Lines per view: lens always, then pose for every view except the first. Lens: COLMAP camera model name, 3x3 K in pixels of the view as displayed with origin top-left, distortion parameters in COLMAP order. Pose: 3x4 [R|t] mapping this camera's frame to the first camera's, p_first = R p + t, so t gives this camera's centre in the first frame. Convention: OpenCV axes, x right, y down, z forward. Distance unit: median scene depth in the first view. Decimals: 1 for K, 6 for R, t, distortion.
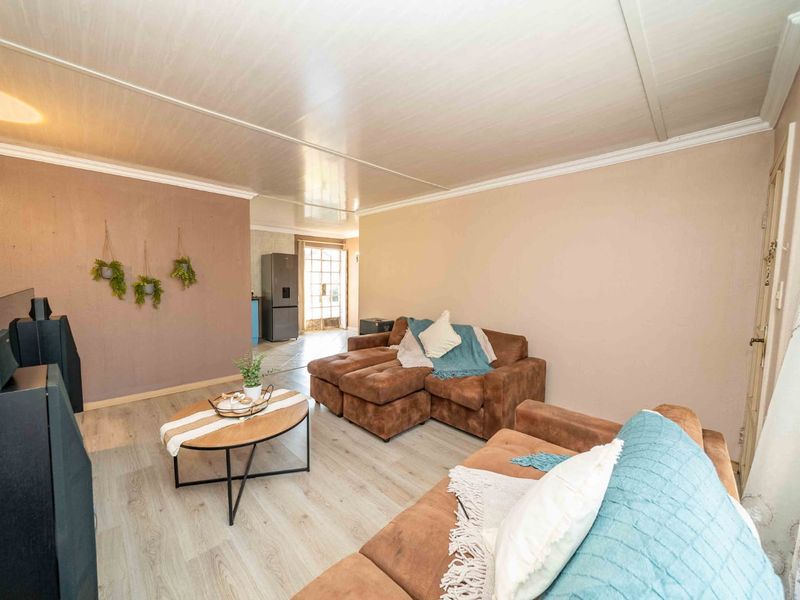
lens RADIAL K [[311.8, 0, 397.8], [0, 311.8, 301.3], [0, 0, 1]] dist [-0.003235, -0.000763]
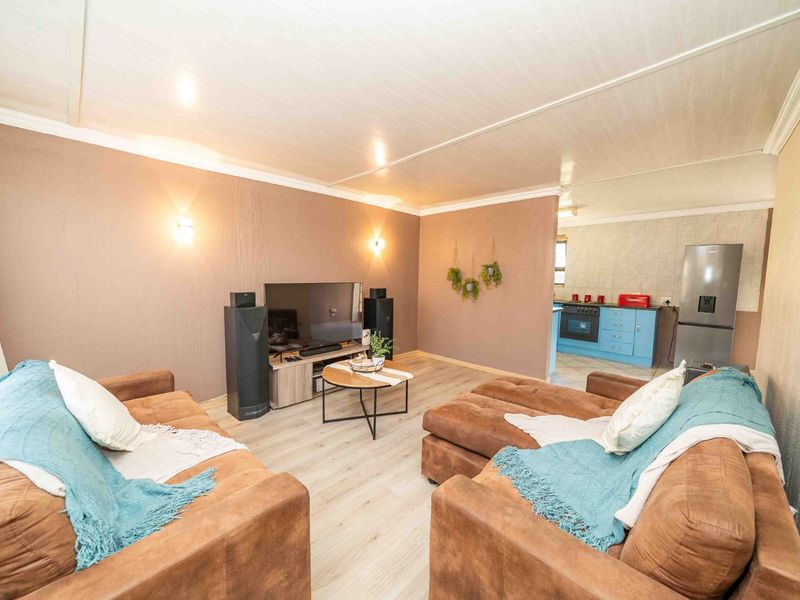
lens RADIAL K [[311.8, 0, 397.8], [0, 311.8, 301.3], [0, 0, 1]] dist [-0.003235, -0.000763]
pose [[0.007561, 0.064975, -0.997858, 0.574195], [-0.082034, 0.994563, 0.064139, -0.042007], [0.996601, 0.081374, 0.012850, 0.680113]]
